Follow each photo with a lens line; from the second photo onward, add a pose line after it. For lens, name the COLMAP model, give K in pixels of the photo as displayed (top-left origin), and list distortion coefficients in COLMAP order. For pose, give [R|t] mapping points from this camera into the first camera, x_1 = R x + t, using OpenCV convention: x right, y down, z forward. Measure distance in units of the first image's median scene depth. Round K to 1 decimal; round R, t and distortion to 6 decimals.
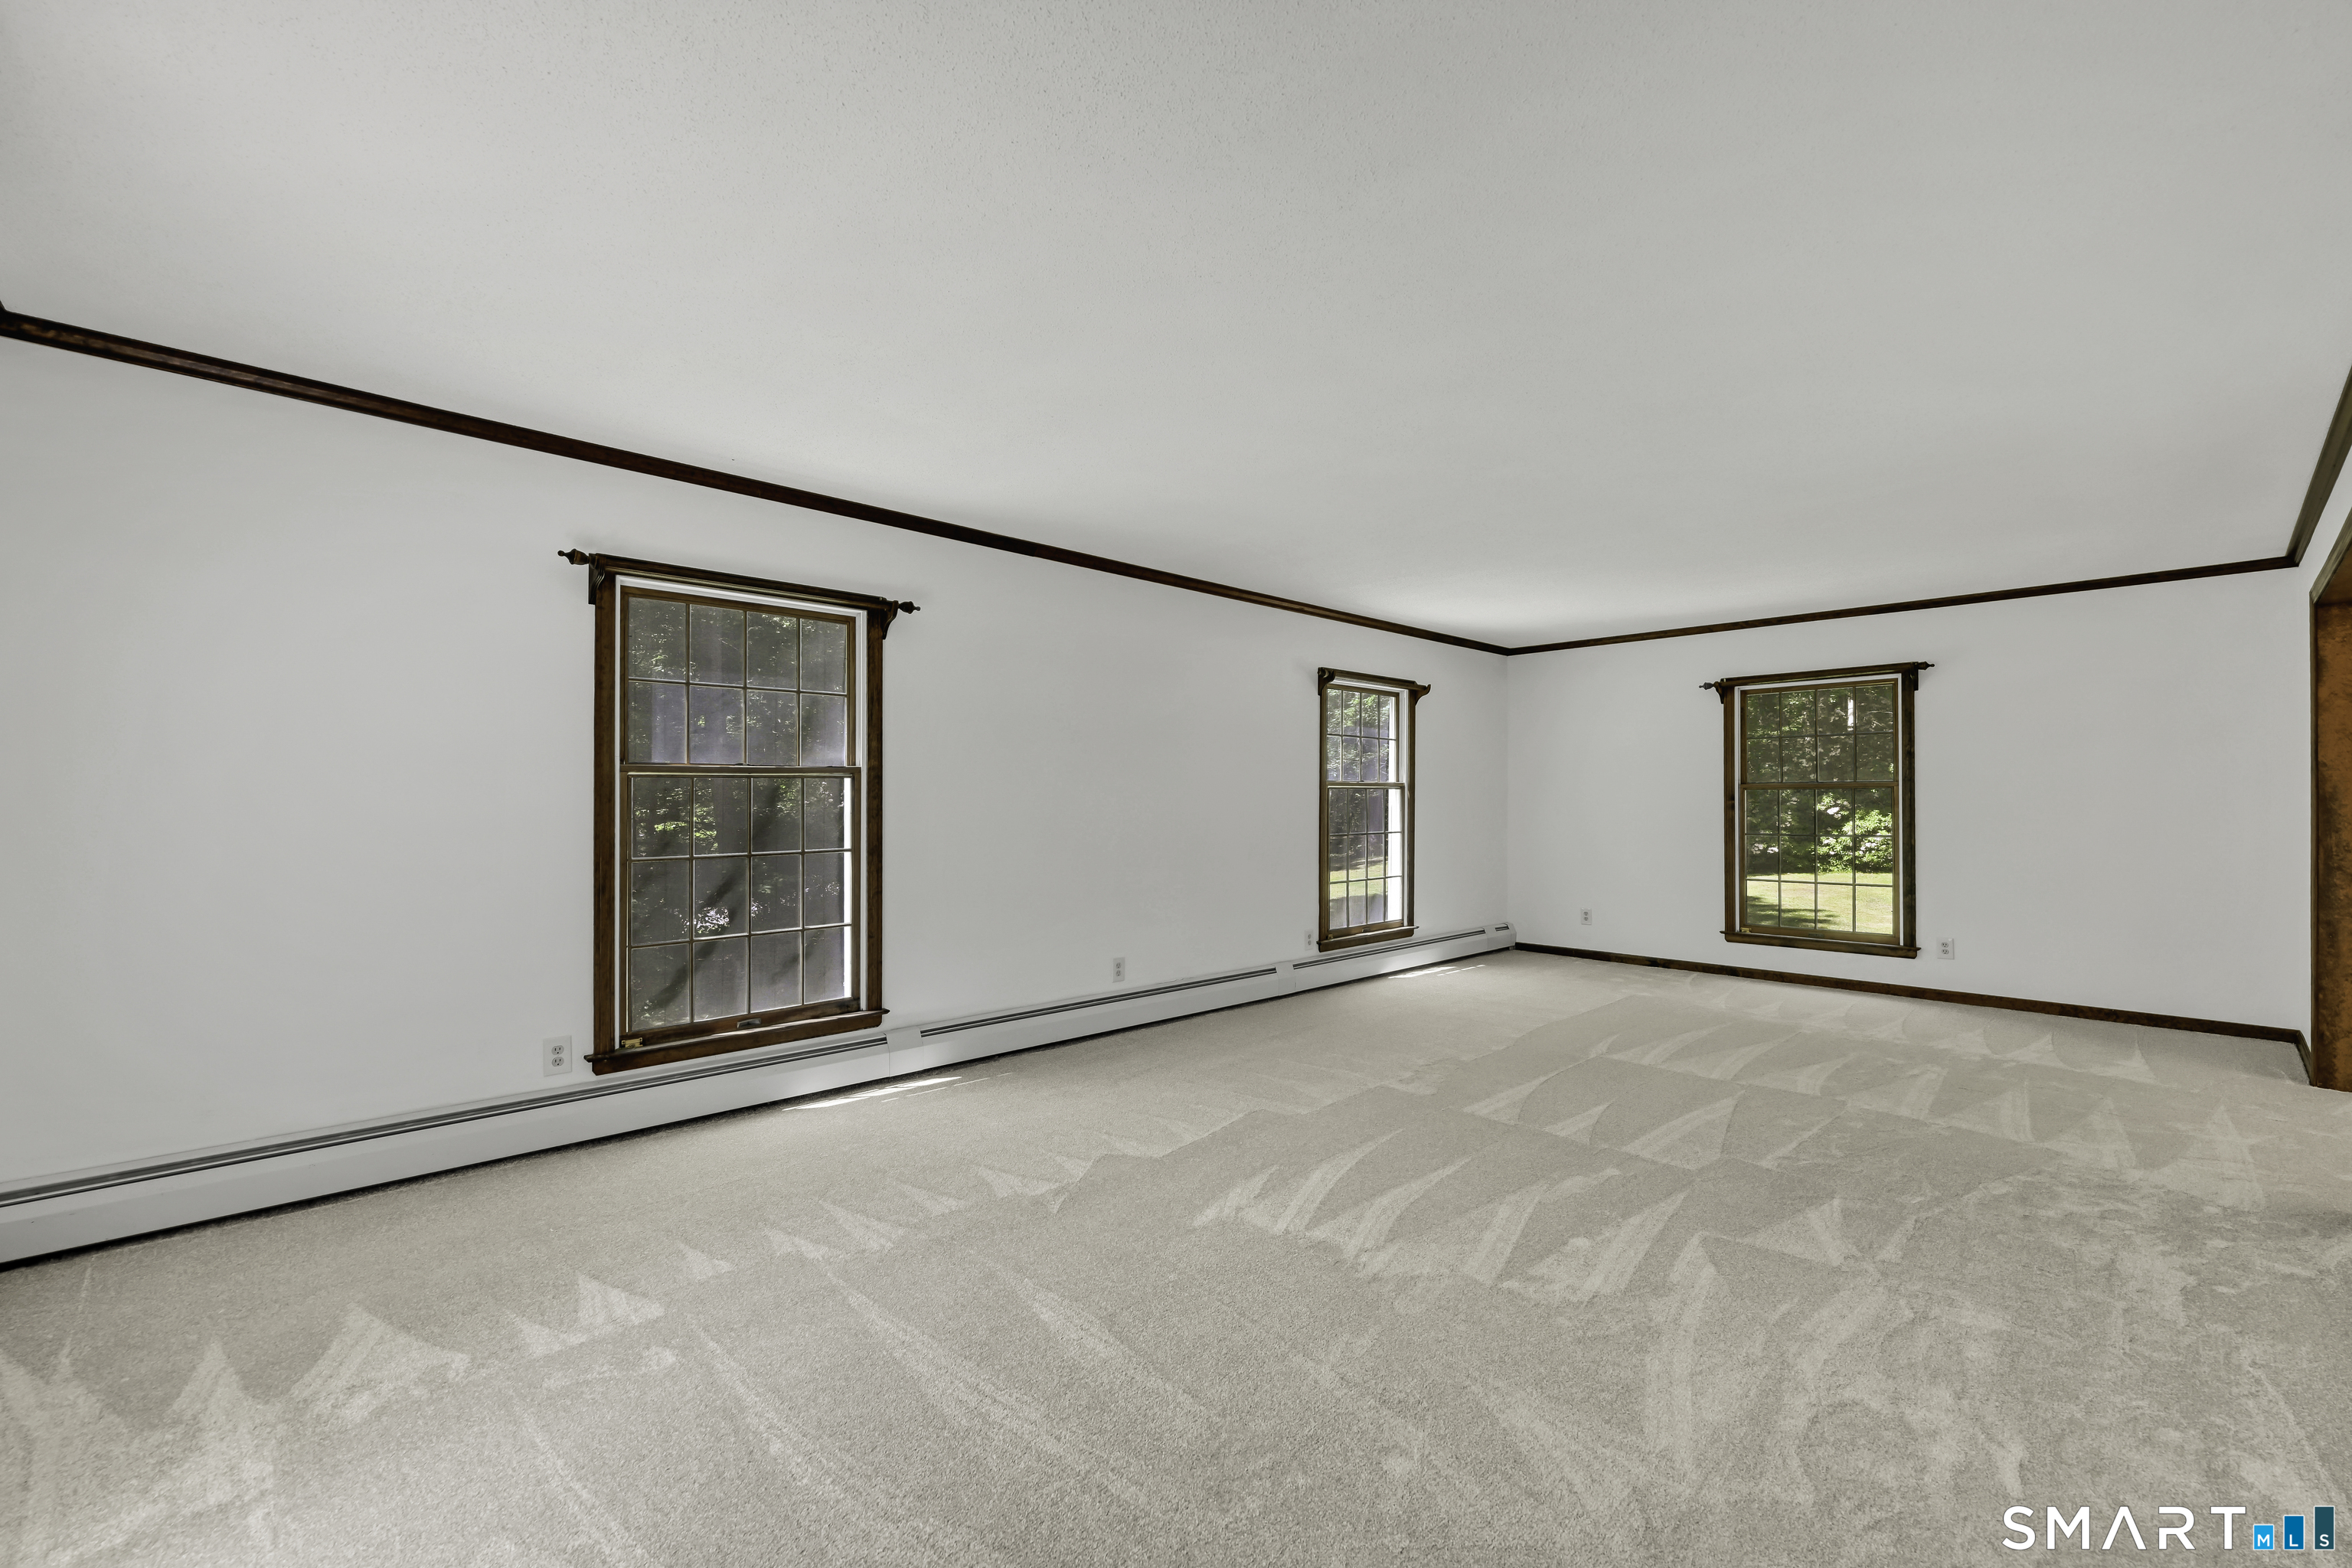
lens RADIAL K [[947.5, 0, 1164.0], [0, 947.5, 799.8], [0, 0, 1]] dist [-0.003233, 0.000607]
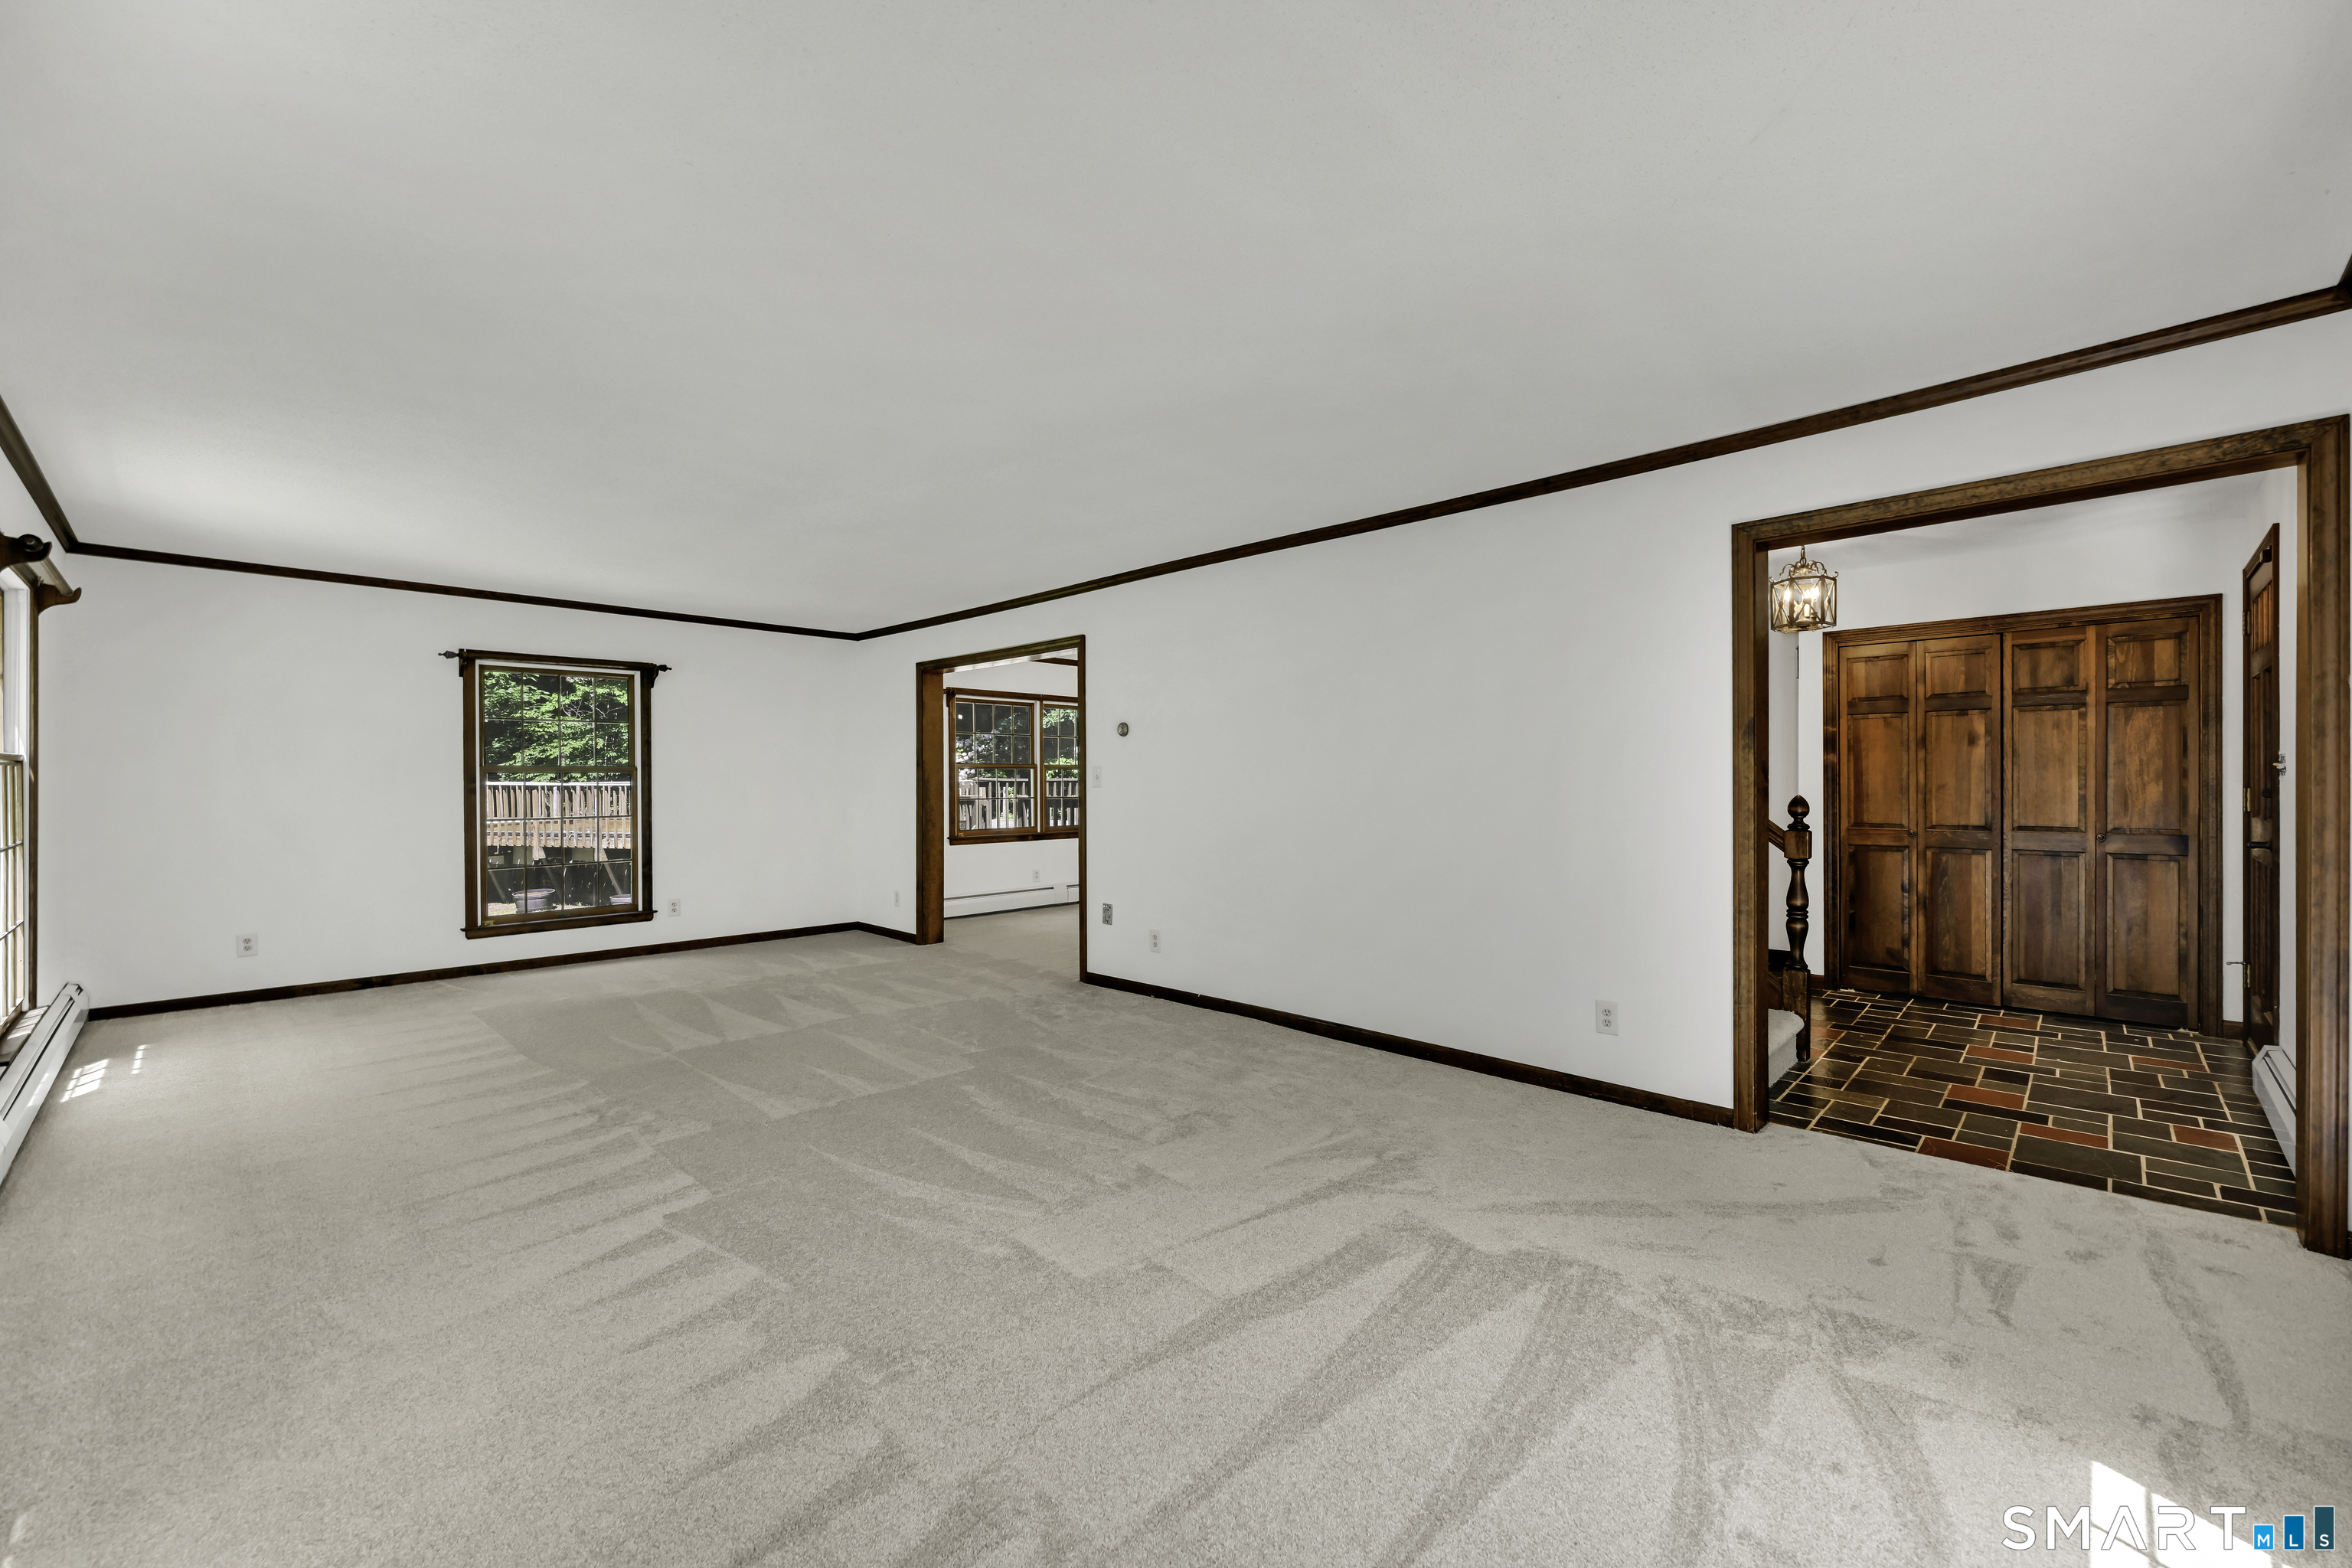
lens RADIAL K [[947.5, 0, 1197.5], [0, 947.5, 786.4], [0, 0, 1]] dist [-0.003233, 0.000607]
pose [[-0.033300, -0.006554, 0.999424, -0.427864], [0.002751, 0.999974, 0.006649, -0.001335], [-0.999442, 0.002970, -0.033282, 0.422164]]
